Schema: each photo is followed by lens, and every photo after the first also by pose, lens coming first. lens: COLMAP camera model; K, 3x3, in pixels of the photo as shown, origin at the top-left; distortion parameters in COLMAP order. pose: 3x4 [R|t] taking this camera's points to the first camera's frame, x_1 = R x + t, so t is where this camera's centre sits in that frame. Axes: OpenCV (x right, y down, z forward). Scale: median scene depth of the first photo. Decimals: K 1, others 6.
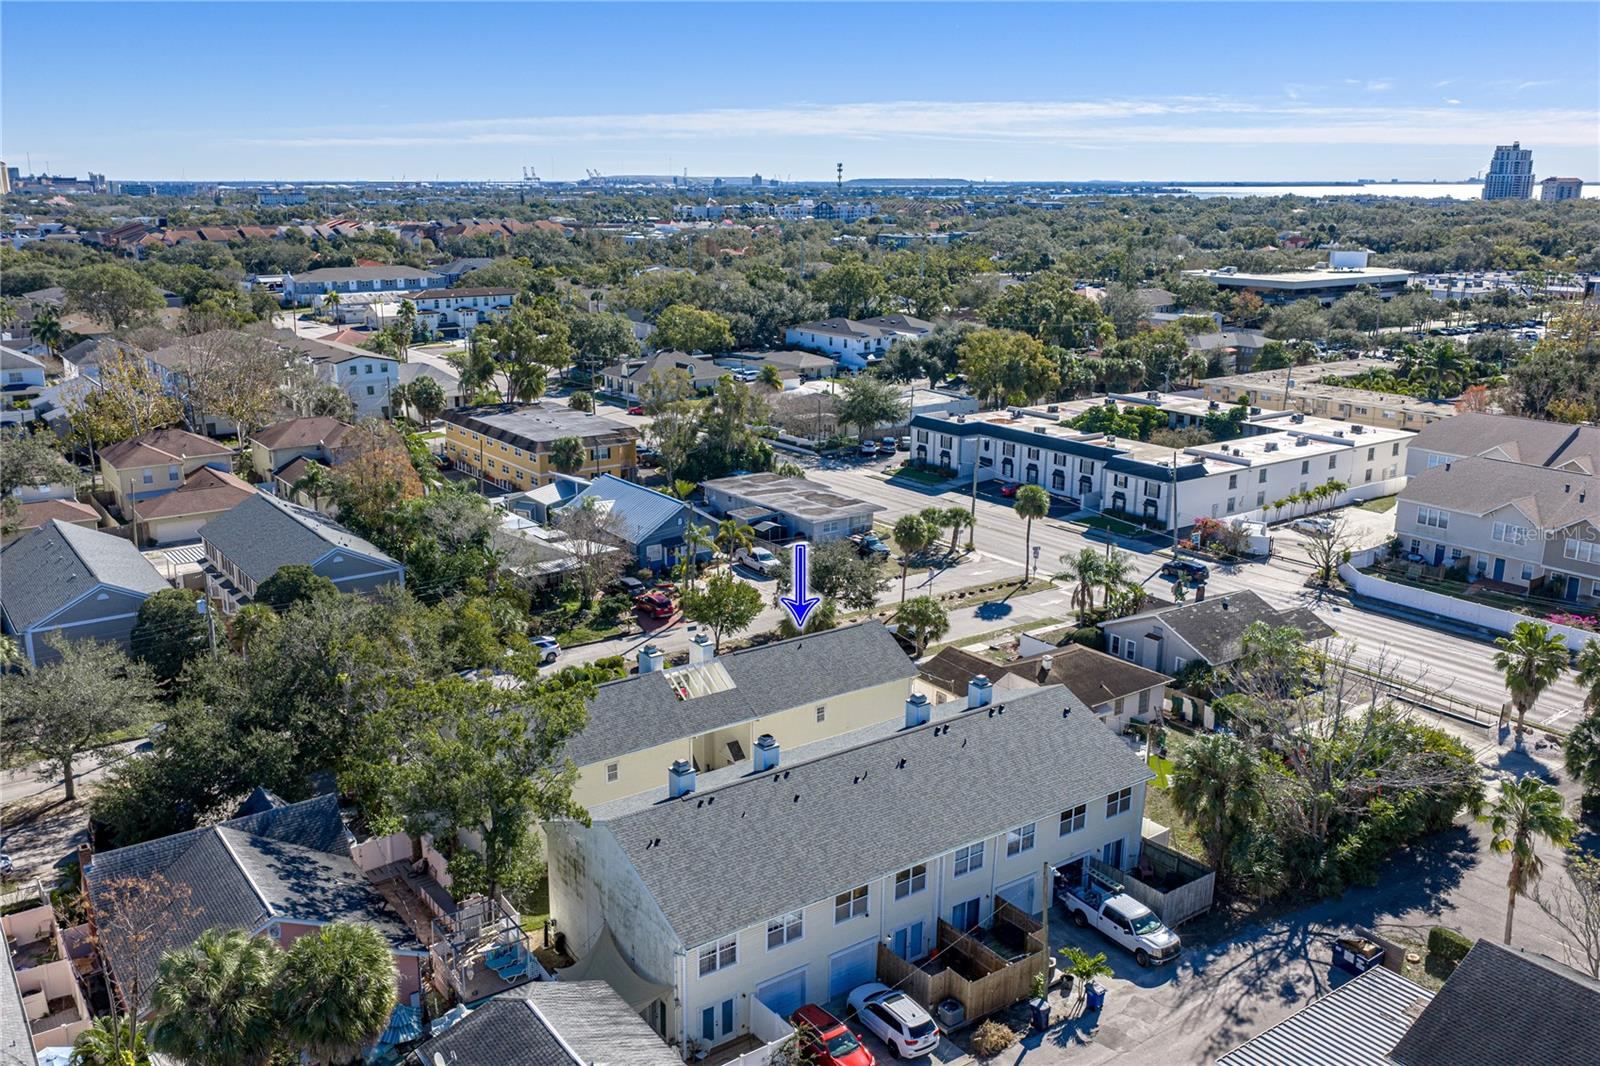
lens RADIAL K [[1342.8, 0, 804.3], [0, 1342.8, 534.5], [0, 0, 1]] dist [0.022160, -0.041814]
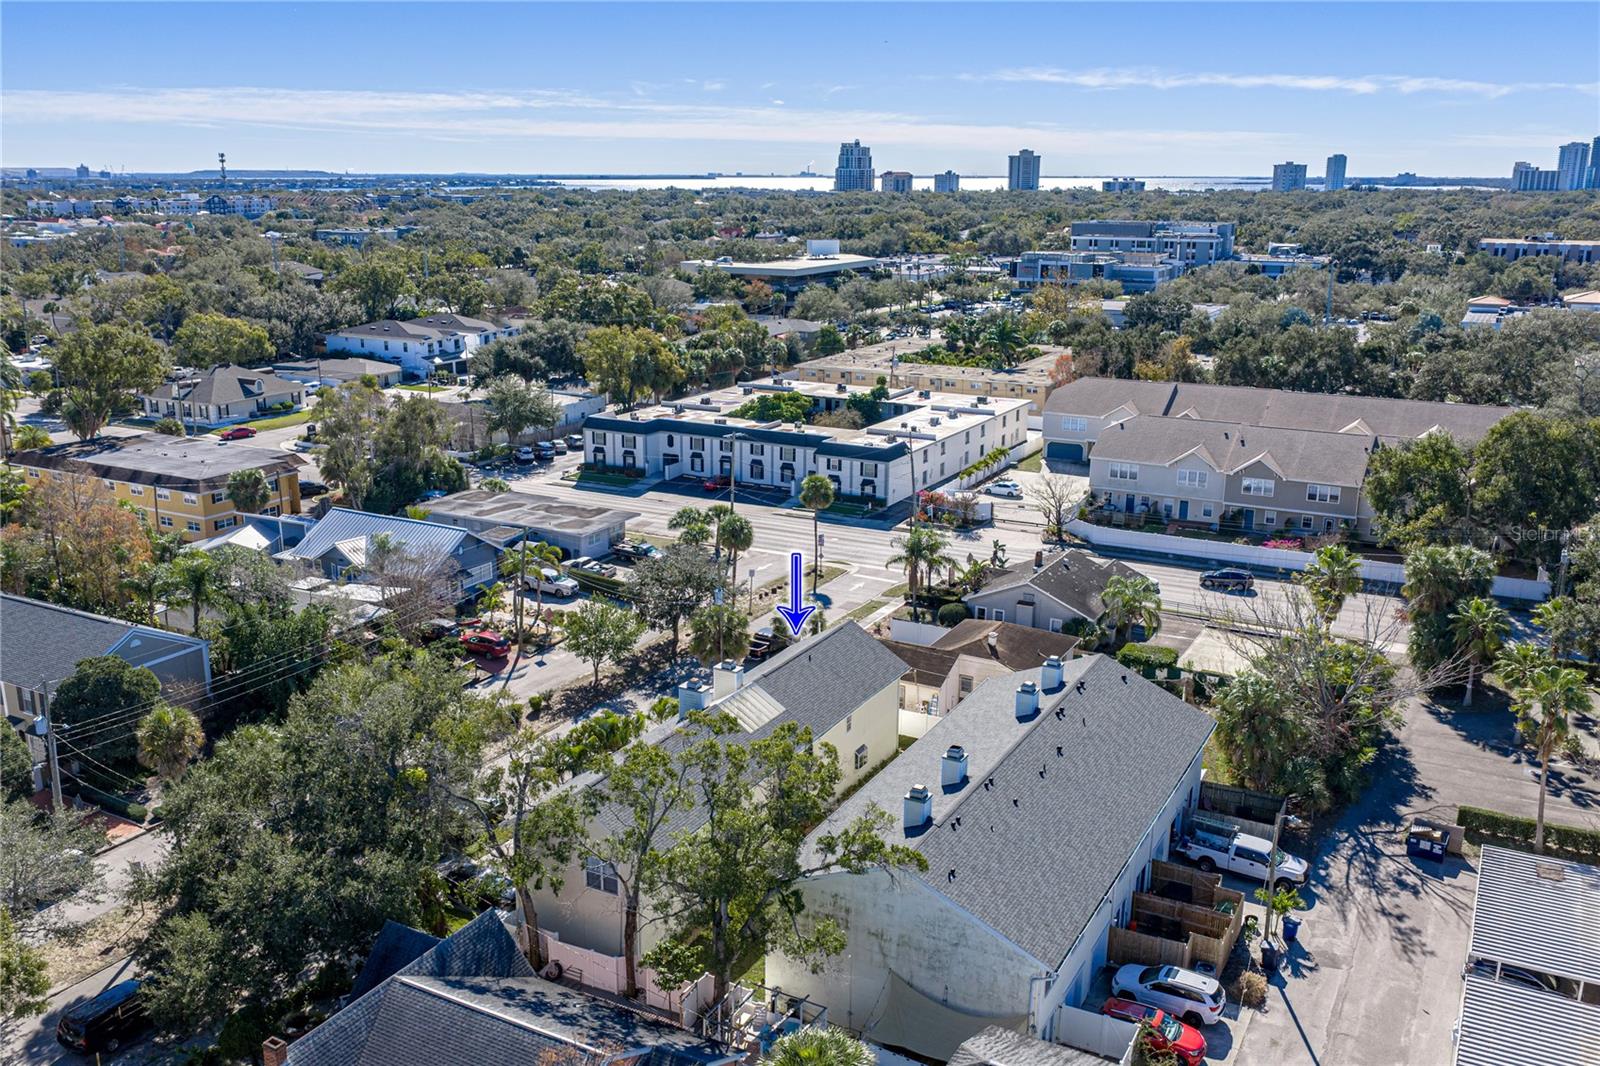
lens RADIAL K [[1341.9, 0, 800.0], [0, 1341.9, 533.0], [0, 0, 1]] dist [0.016855, -0.043165]
pose [[0.901541, -0.109686, 0.418561, -0.193043], [0.107778, 0.993773, 0.028280, -0.016371], [-0.419056, 0.019616, 0.907748, 0.059394]]
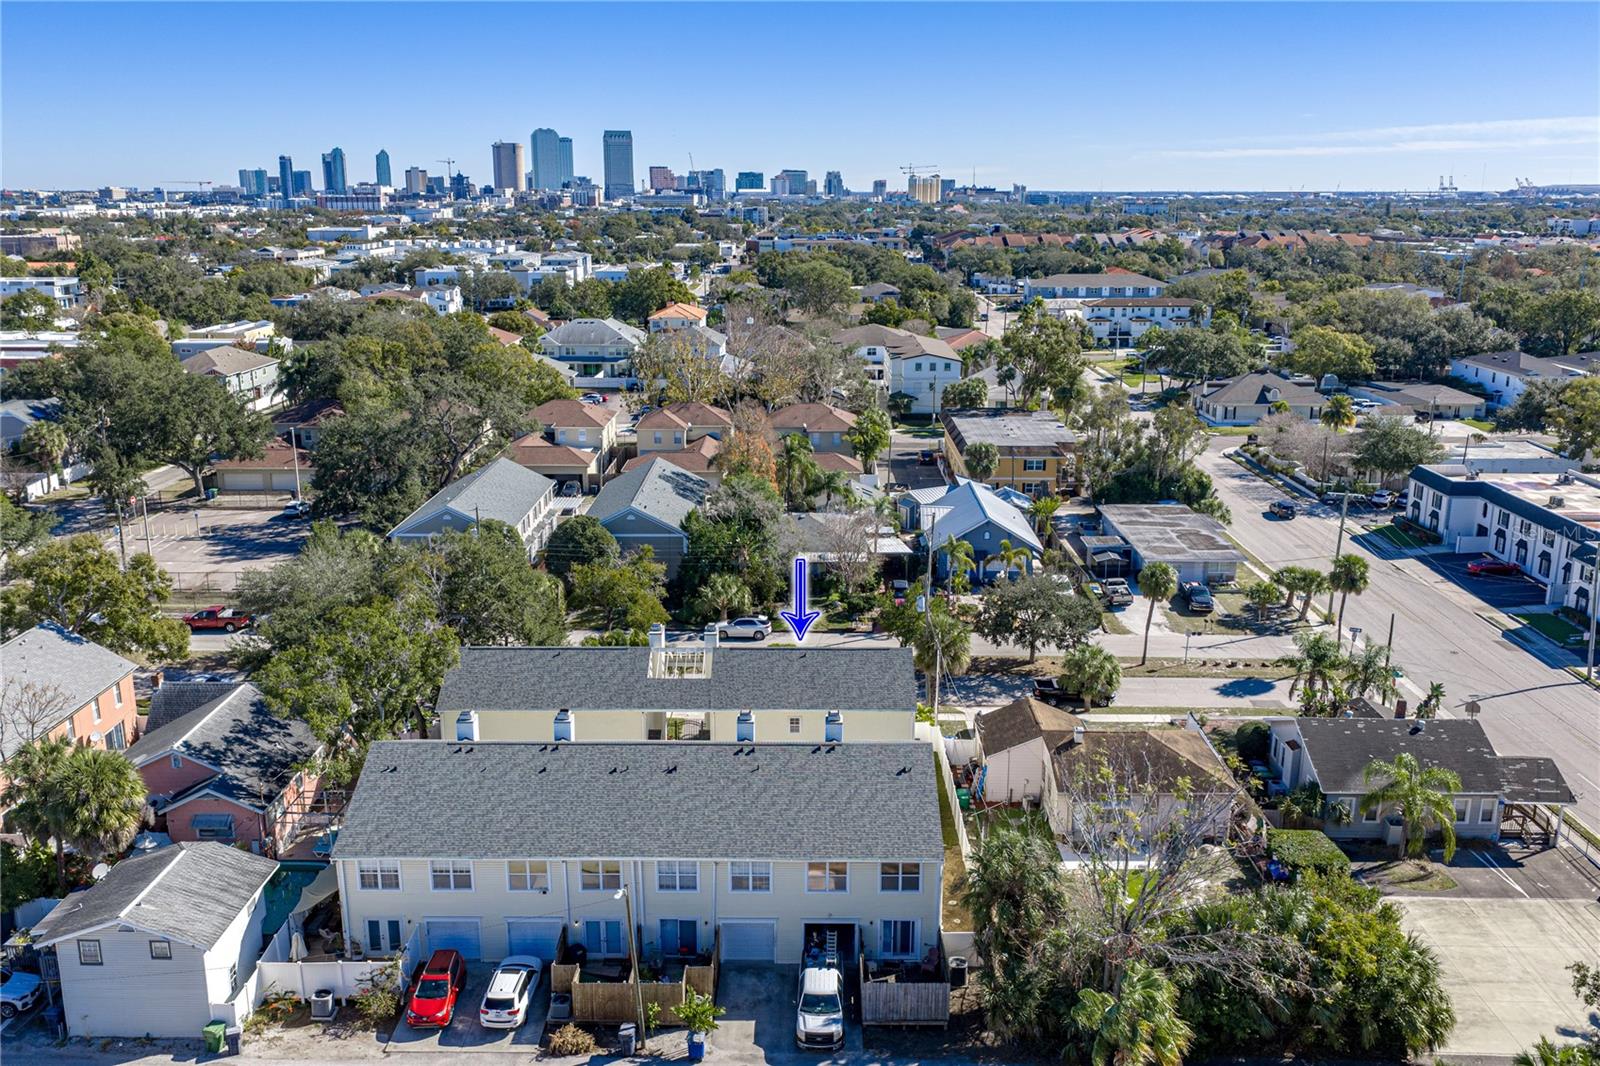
lens RADIAL K [[1342.8, 0, 804.3], [0, 1342.8, 534.5], [0, 0, 1]] dist [0.022160, -0.041814]
pose [[0.806500, 0.146163, -0.572882, 0.264273], [-0.150234, 0.987819, 0.040530, -0.022104], [0.571828, 0.053379, 0.818635, 0.084695]]
